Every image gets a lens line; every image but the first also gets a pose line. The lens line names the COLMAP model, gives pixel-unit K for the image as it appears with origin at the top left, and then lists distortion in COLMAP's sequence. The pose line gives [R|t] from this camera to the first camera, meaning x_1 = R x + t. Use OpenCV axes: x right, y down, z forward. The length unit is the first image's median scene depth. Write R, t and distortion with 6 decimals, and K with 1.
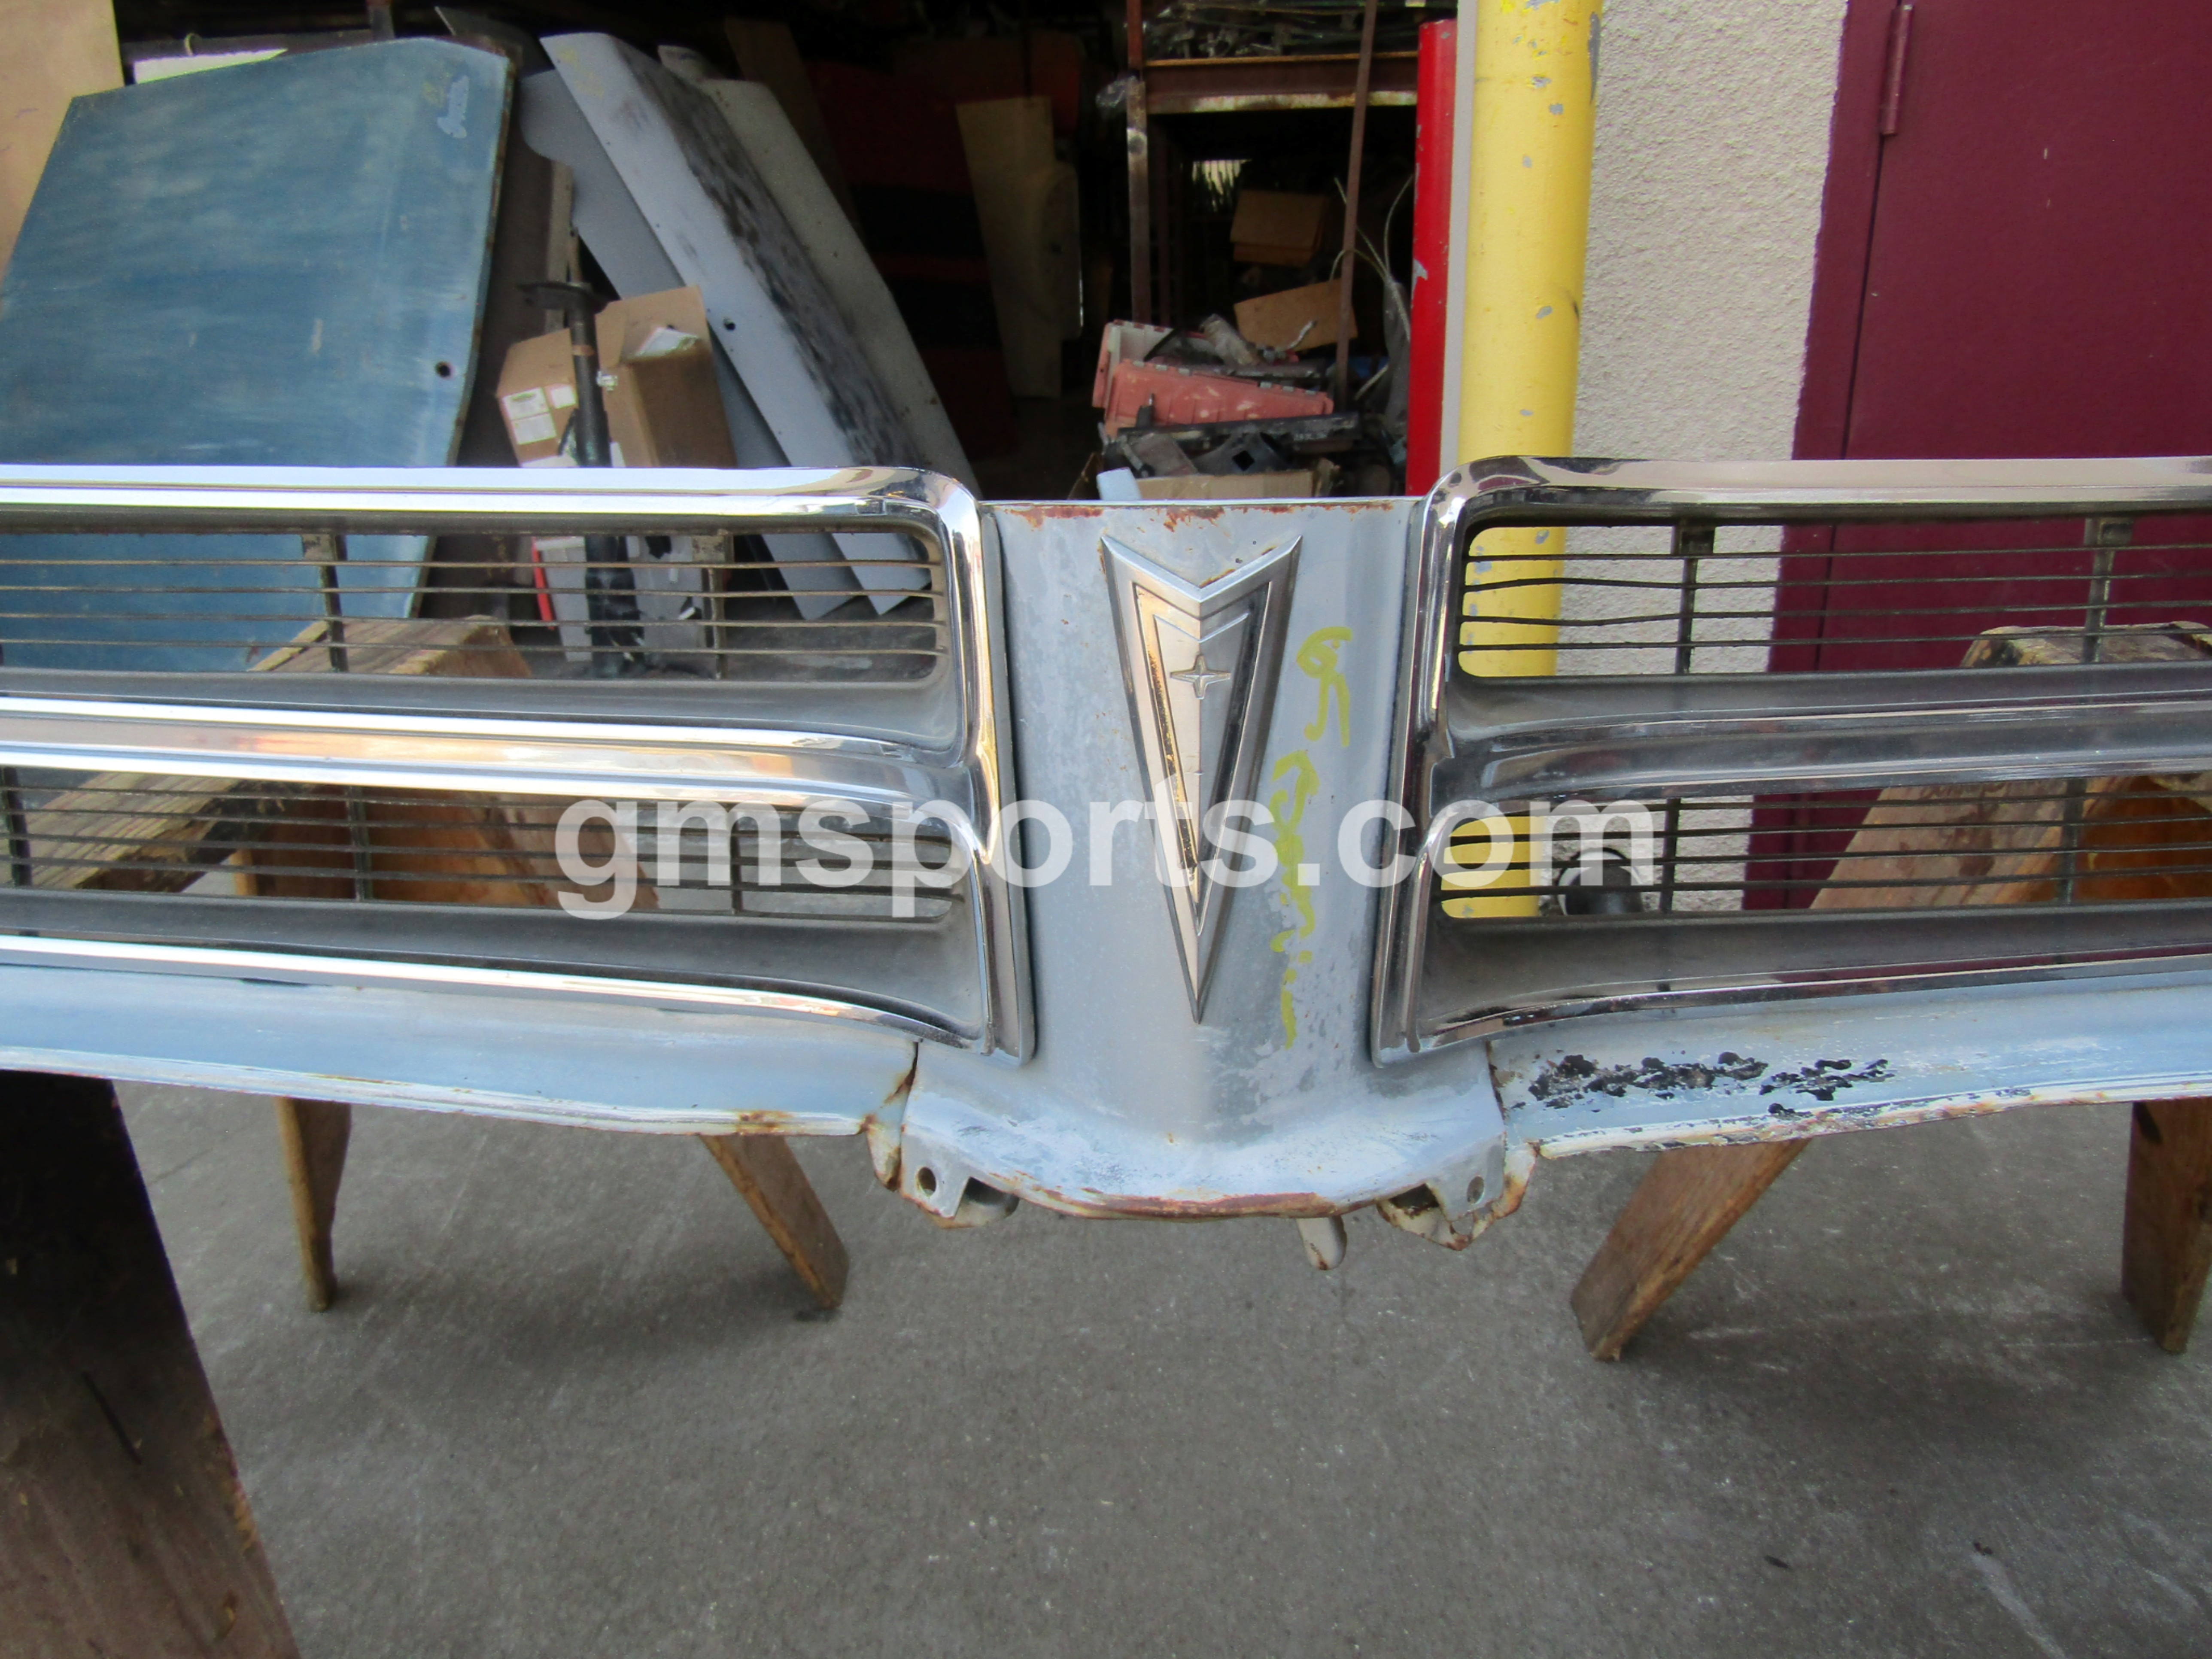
lens RADIAL K [[1576.2, 0, 1109.9], [0, 1576.2, 828.7], [0, 0, 1]] dist [-0.007970, 0.002443]
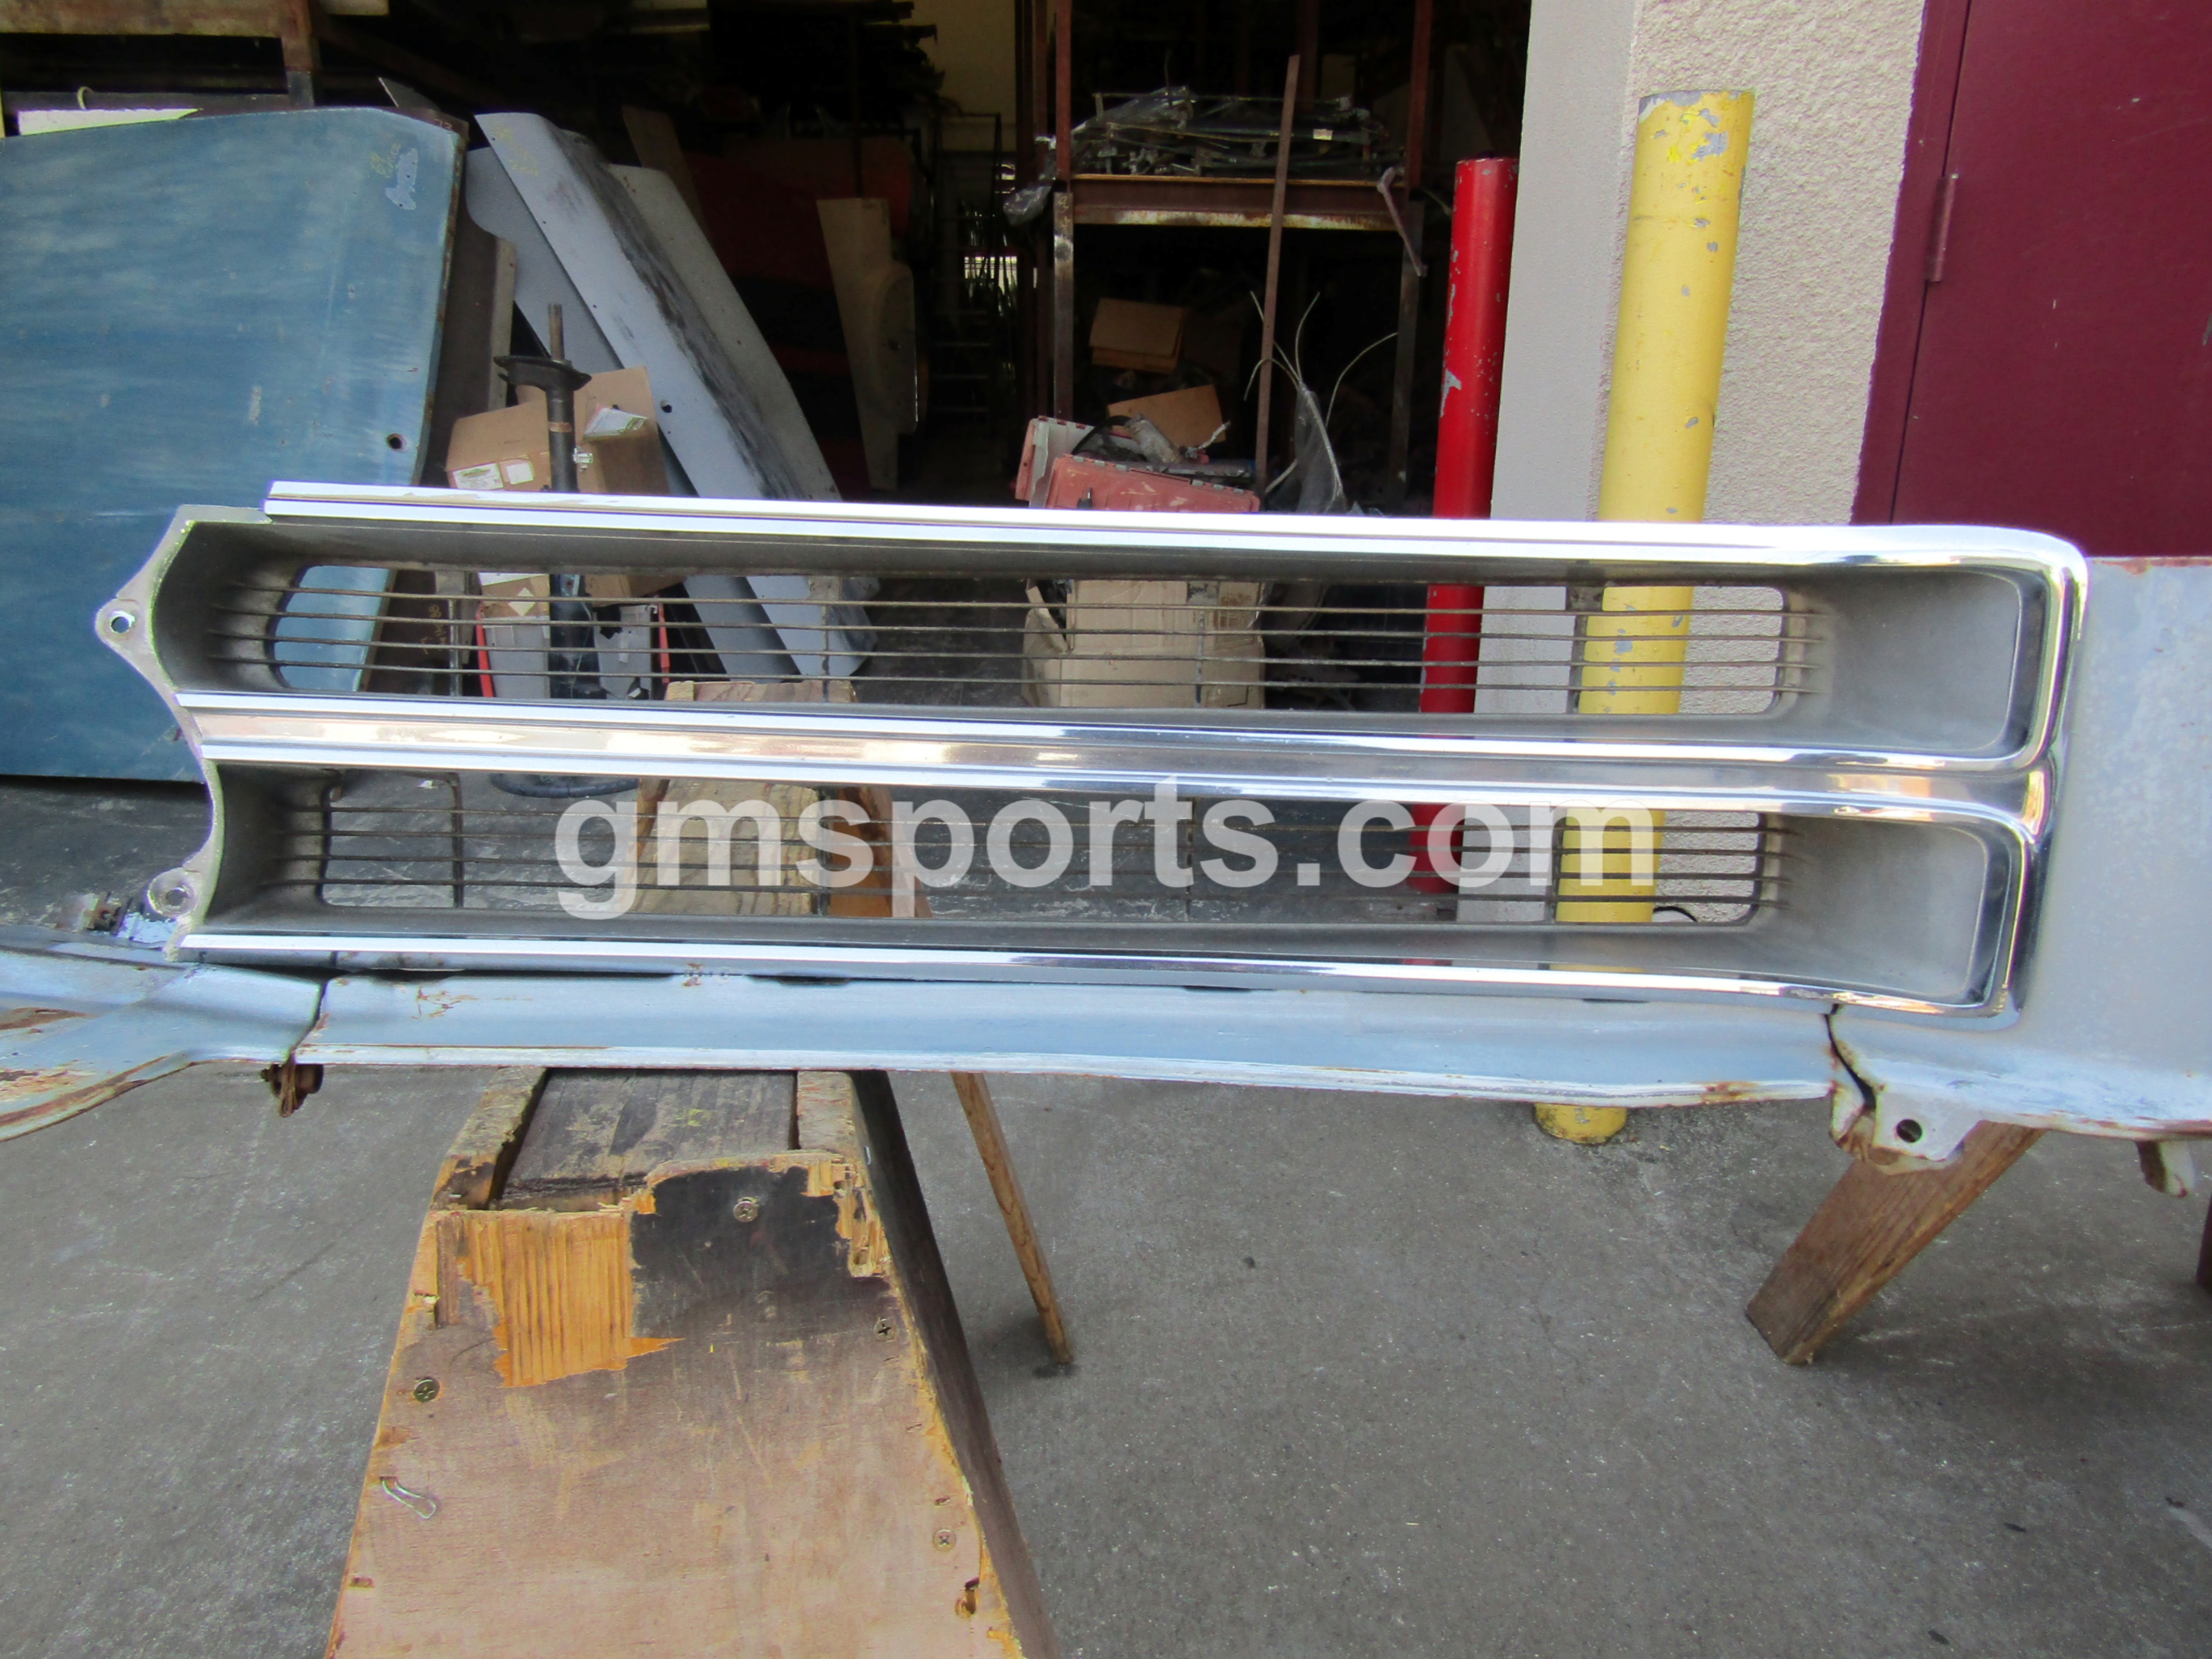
lens RADIAL K [[1576.2, 0, 1110.0], [0, 1576.2, 829.5], [0, 0, 1]] dist [-0.007970, 0.002443]
pose [[0.987553, -0.005852, 0.157176, -0.292910], [0.015040, 0.998242, -0.057335, 0.018739], [-0.156564, 0.058985, 0.985905, -0.024088]]
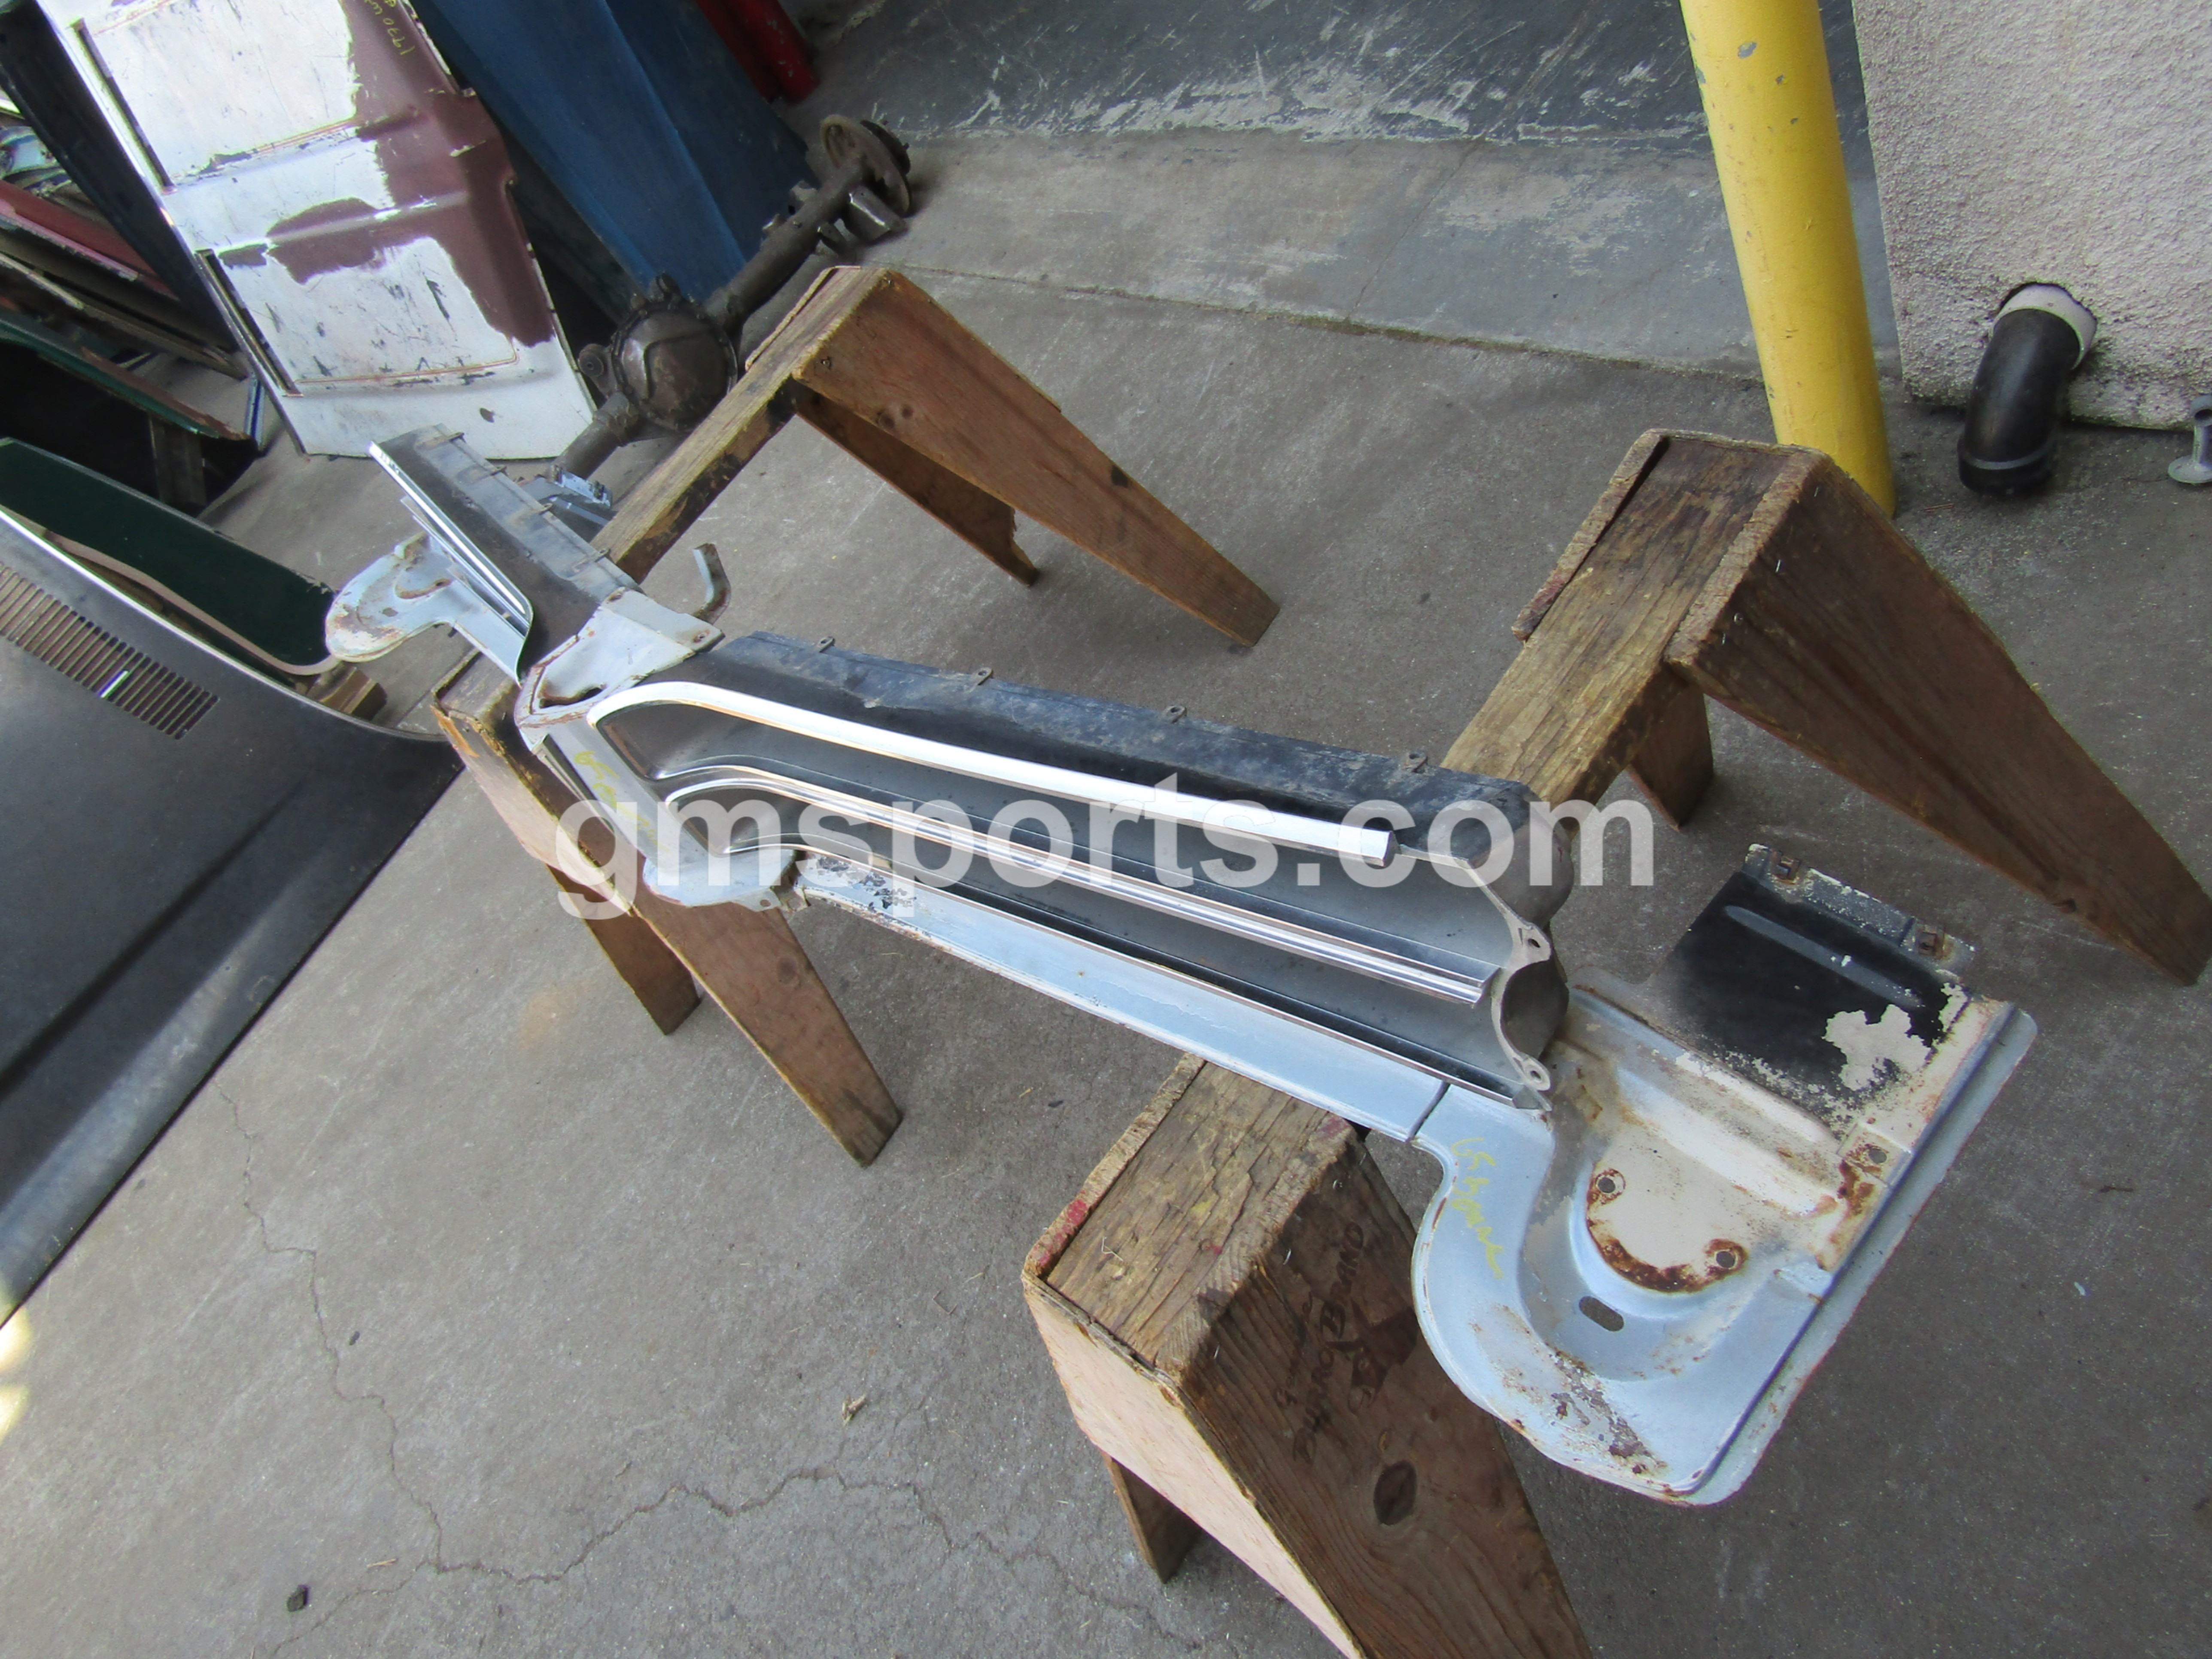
lens RADIAL K [[1576.2, 0, 1115.1], [0, 1576.2, 841.8], [0, 0, 1]] dist [-0.007970, 0.002443]
pose [[0.699046, 0.282662, -0.656839, 0.737698], [0.183965, 0.816550, 0.547177, -0.371282], [0.691008, -0.503337, 0.518806, 0.036833]]
